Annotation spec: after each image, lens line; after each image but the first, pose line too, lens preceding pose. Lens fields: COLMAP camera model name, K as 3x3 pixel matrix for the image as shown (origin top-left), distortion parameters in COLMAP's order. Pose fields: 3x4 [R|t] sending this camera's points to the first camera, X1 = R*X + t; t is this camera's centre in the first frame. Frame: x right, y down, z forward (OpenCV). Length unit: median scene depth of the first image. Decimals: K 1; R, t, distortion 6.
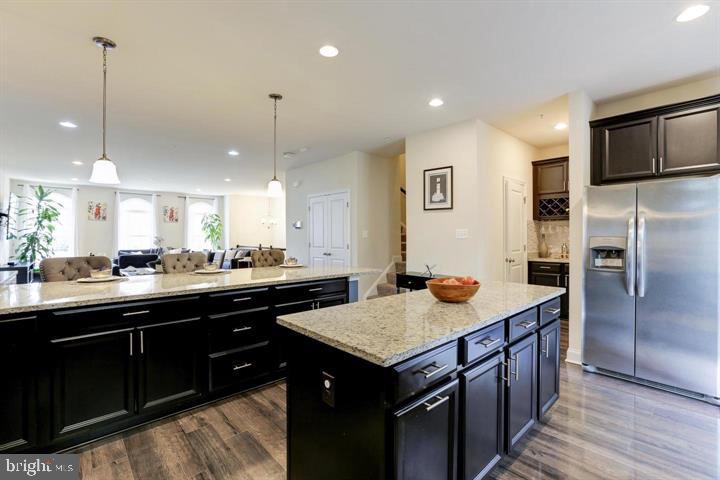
lens RADIAL K [[320.0, 0, 358.2], [0, 320.0, 237.1], [0, 0, 1]] dist [-0.012487, 0.000089]
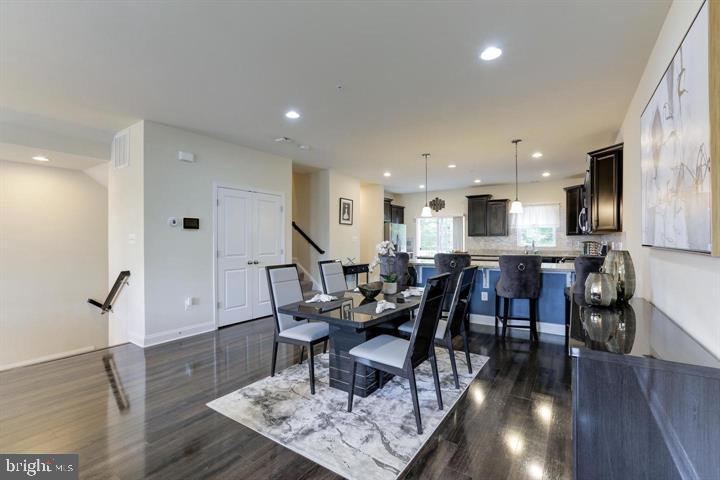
lens RADIAL K [[325.1, 0, 355.9], [0, 325.1, 240.7], [0, 0, 1]] dist [-0.001748, 0.000635]
pose [[-0.200068, -0.002459, 0.979779, -0.736918], [0.003719, 0.999988, 0.003270, -0.004586], [-0.979775, 0.004298, -0.200057, 0.687349]]
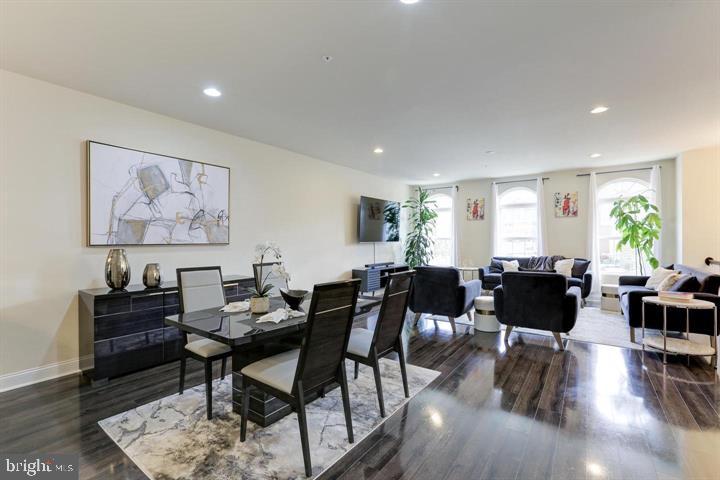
lens RADIAL K [[328.6, 0, 357.8], [0, 328.6, 238.4], [0, 0, 1]] dist [-0.029247, 0.001297]
pose [[0.185935, -0.003157, -0.982557, -0.031890], [-0.003666, 0.999986, -0.003907, 0.000298], [0.982555, 0.004329, 0.185921, 0.608993]]
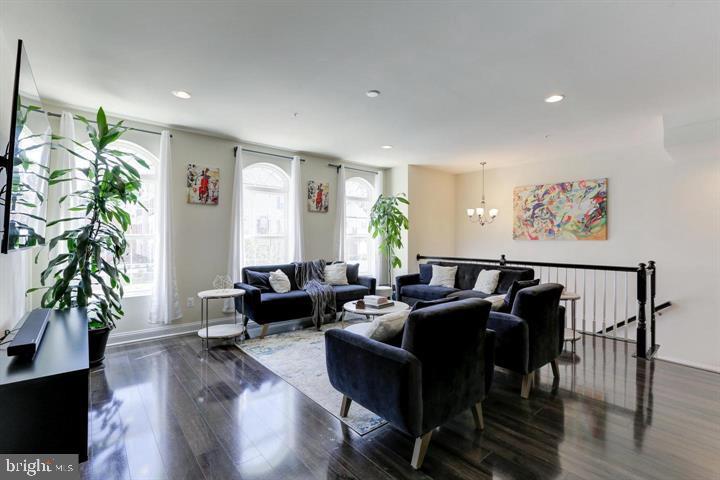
lens RADIAL K [[328.6, 0, 357.8], [0, 328.6, 238.4], [0, 0, 1]] dist [-0.029247, 0.001297]
pose [[0.999304, 0.005240, -0.036925, -0.653124], [-0.005360, 0.999981, -0.003139, -0.002177], [0.036908, 0.003335, 0.999313, 0.593890]]
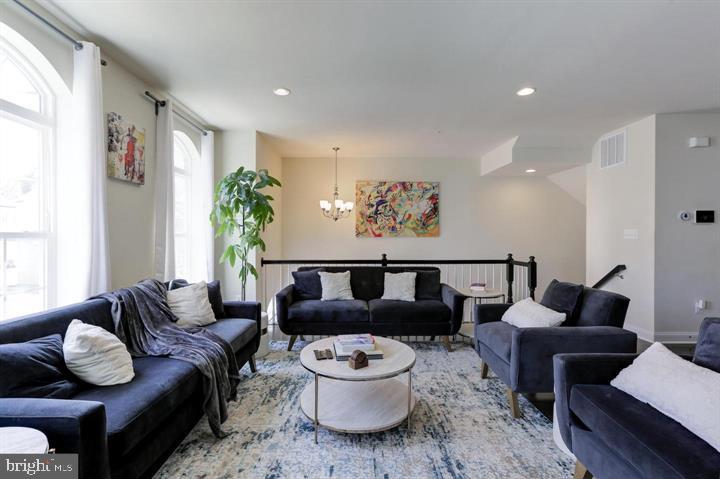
lens RADIAL K [[328.7, 0, 358.7], [0, 328.7, 235.9], [0, 0, 1]] dist [-0.001999, 0.000010]
pose [[0.680020, -0.000096, 0.733193, -0.853085], [0.002514, 0.999994, -0.002202, -0.004051], [-0.733189, 0.003341, 0.680017, 0.891368]]
